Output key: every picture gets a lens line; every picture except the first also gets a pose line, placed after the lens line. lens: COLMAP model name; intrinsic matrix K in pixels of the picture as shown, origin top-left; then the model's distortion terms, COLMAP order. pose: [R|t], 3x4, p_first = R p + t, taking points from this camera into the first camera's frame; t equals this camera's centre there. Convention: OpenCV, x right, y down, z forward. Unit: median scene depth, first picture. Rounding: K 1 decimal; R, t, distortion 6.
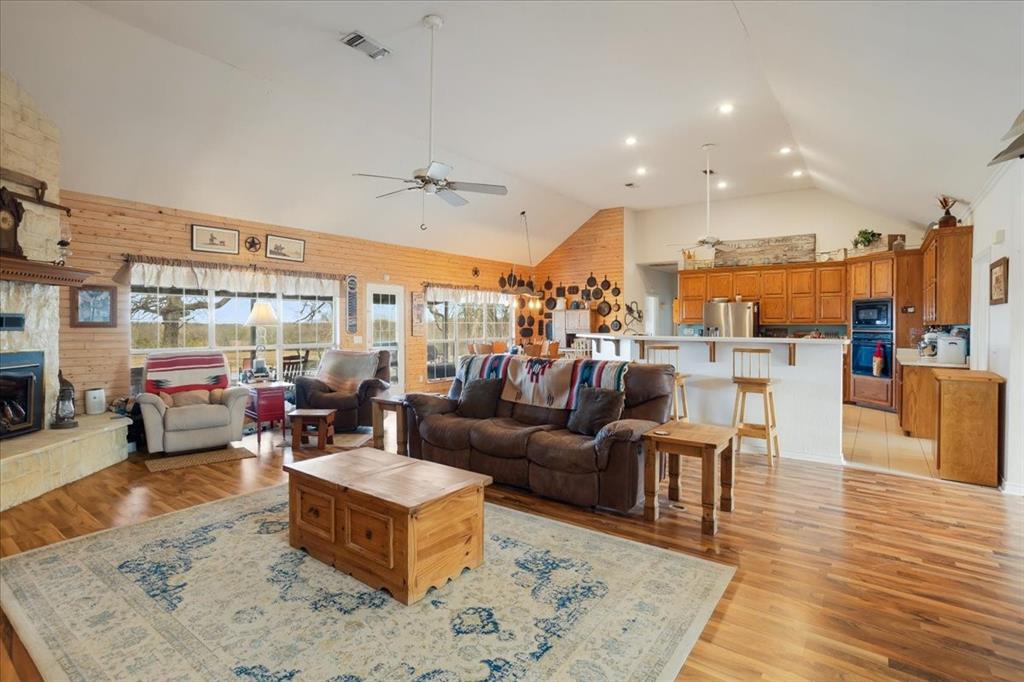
lens RADIAL K [[487.7, 0, 514.0], [0, 487.7, 326.3], [0, 0, 1]] dist [-0.028116, 0.000233]
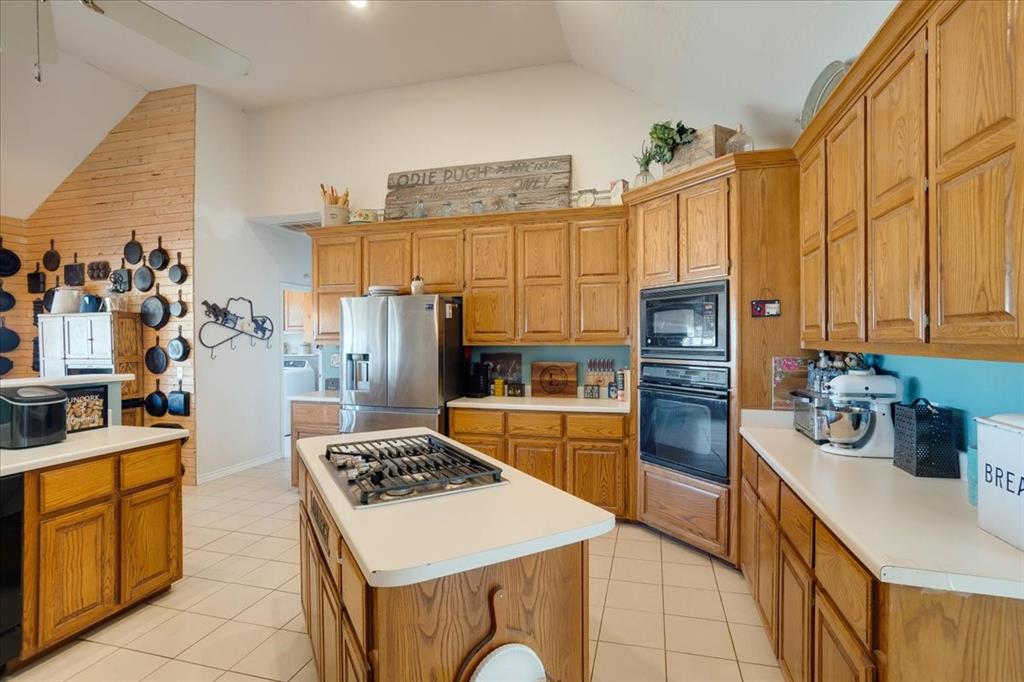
lens RADIAL K [[502.8, 0, 512.0], [0, 502.8, 341.0], [0, 0, 1]] dist [-0.075567, -0.000046]
pose [[0.932050, -0.005078, 0.362293, 0.391903], [0.006476, 0.999976, -0.002645, -0.007147], [-0.362271, 0.004812, 0.932060, 0.563469]]
